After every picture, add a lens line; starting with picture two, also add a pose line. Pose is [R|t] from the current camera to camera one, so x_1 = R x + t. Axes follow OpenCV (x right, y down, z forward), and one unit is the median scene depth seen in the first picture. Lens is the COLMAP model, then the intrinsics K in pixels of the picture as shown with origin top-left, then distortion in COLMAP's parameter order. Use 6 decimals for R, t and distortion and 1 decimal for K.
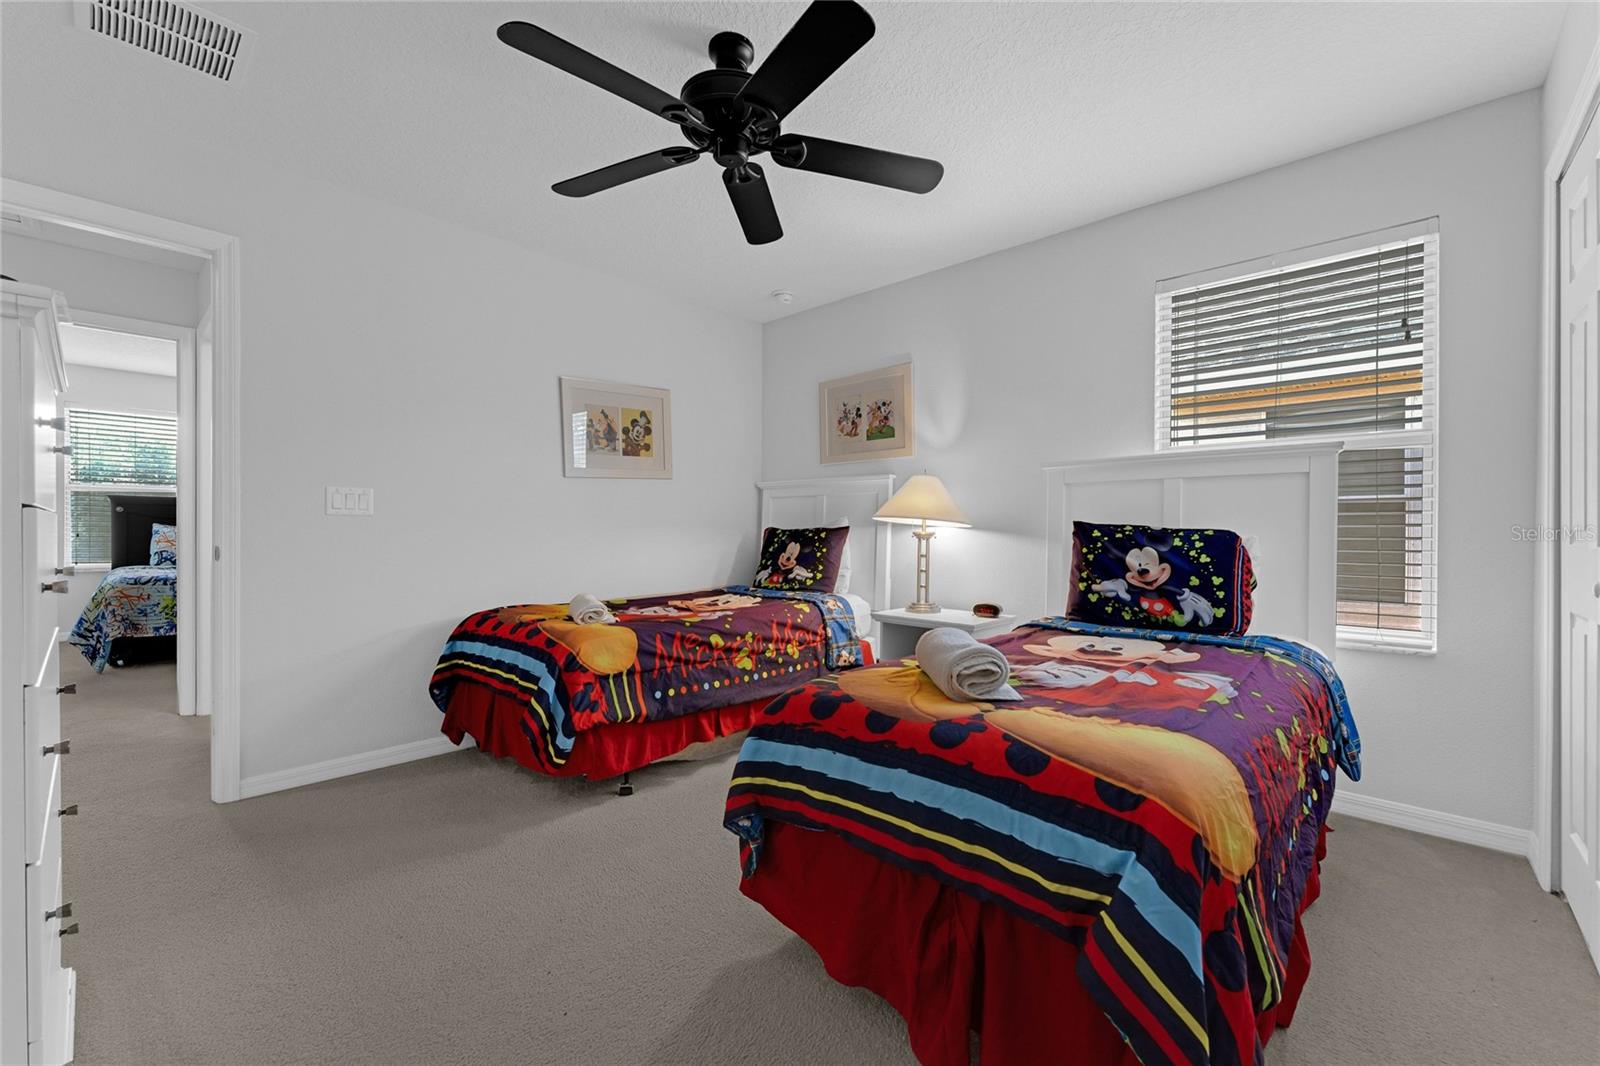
lens RADIAL K [[647.5, 0, 802.3], [0, 647.5, 532.7], [0, 0, 1]] dist [-0.000743, 0.000151]
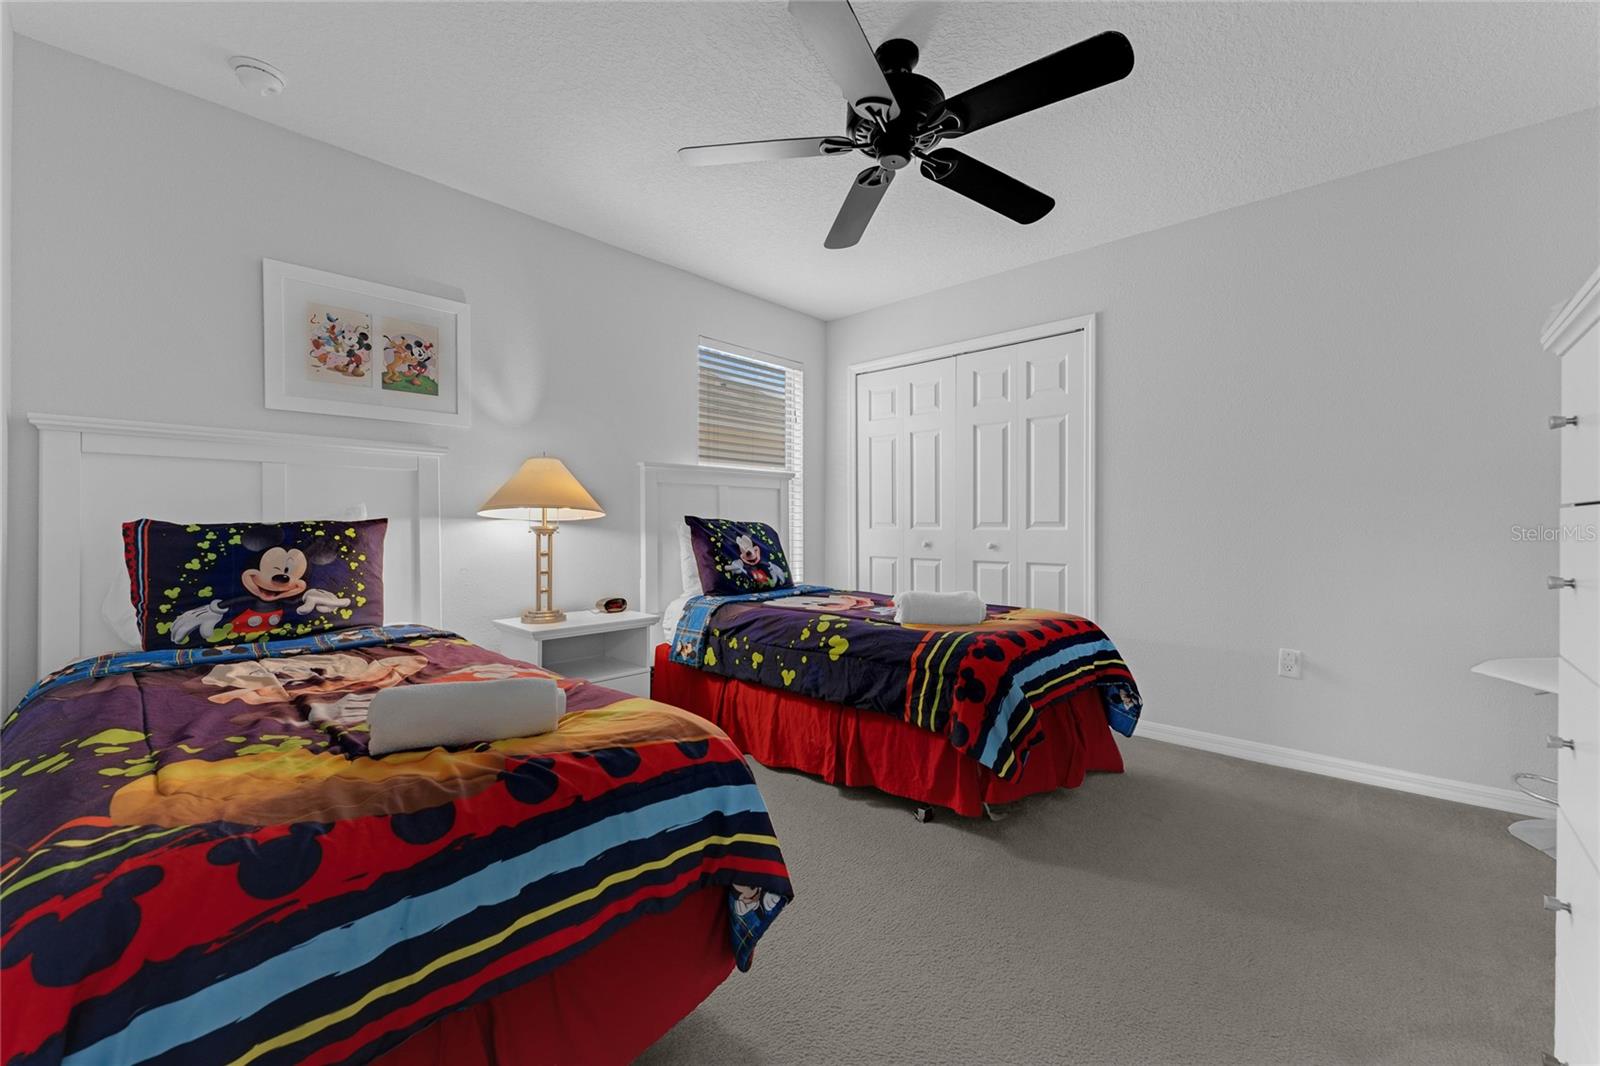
lens RADIAL K [[647.5, 0, 801.5], [0, 647.5, 526.3], [0, 0, 1]] dist [-0.000743, 0.000151]
pose [[-0.001820, -0.003945, 0.999991, -0.648004], [0.010285, 0.999939, 0.003963, -0.000777], [-0.999945, 0.010292, -0.001779, 0.668514]]
